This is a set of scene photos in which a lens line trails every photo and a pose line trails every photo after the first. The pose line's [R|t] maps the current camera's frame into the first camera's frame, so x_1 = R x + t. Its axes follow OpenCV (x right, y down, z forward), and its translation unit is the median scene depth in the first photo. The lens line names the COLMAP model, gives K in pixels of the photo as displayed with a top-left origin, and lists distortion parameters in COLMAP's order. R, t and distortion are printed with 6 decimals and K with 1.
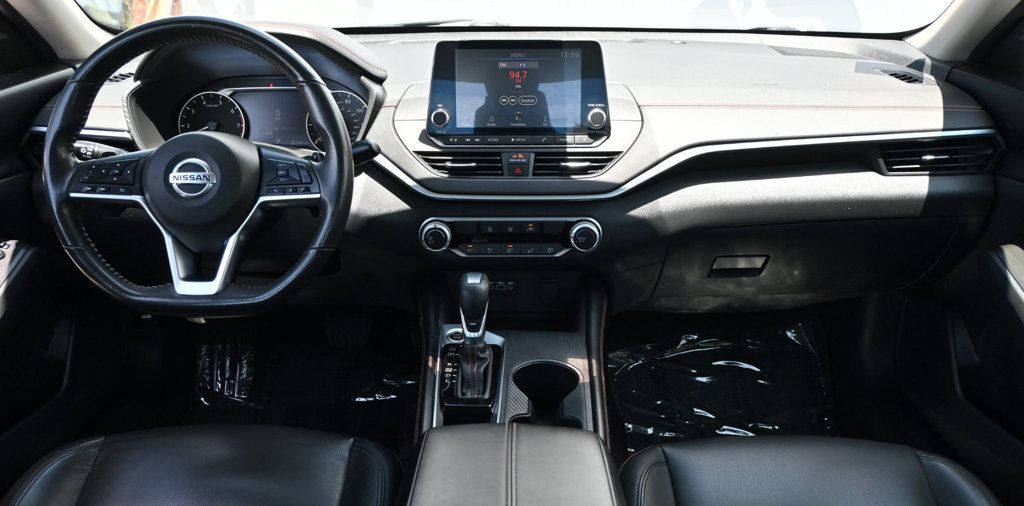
lens RADIAL K [[769.1, 0, 506.4], [0, 769.1, 319.0], [0, 0, 1]] dist [-0.008024, 0.002242]
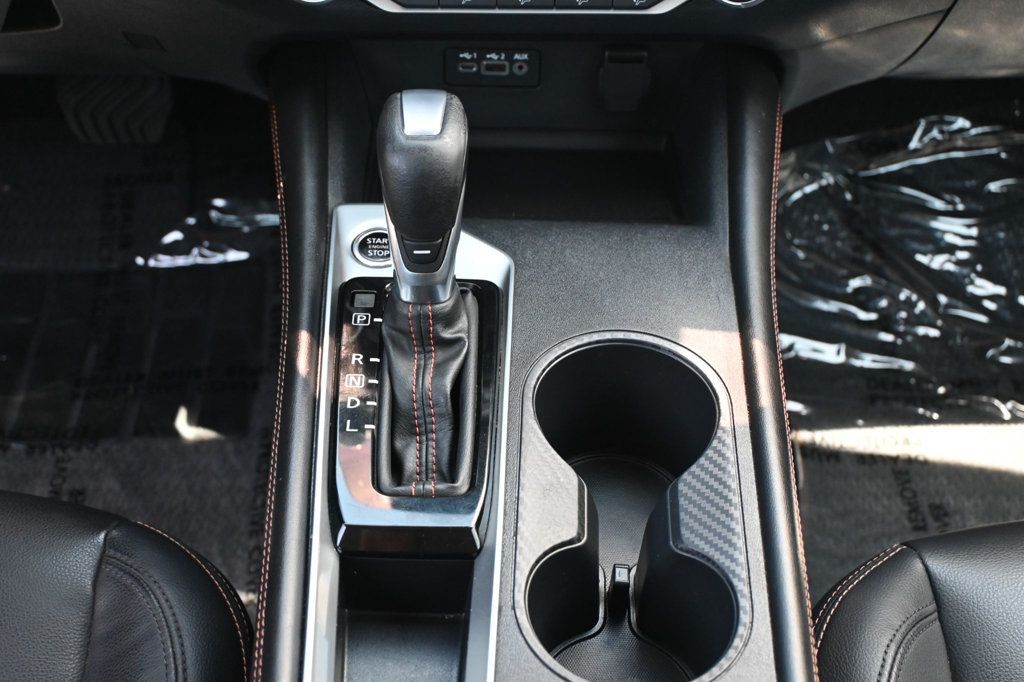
lens RADIAL K [[1490.8, 0, 513.9], [0, 1490.8, 340.0], [0, 0, 1]] dist [0.020327, 0.000000]
pose [[0.999836, 0.003682, 0.017748, -0.013177], [-0.008317, 0.963190, 0.268692, -0.135233], [-0.016105, -0.268796, 0.963063, 0.329142]]
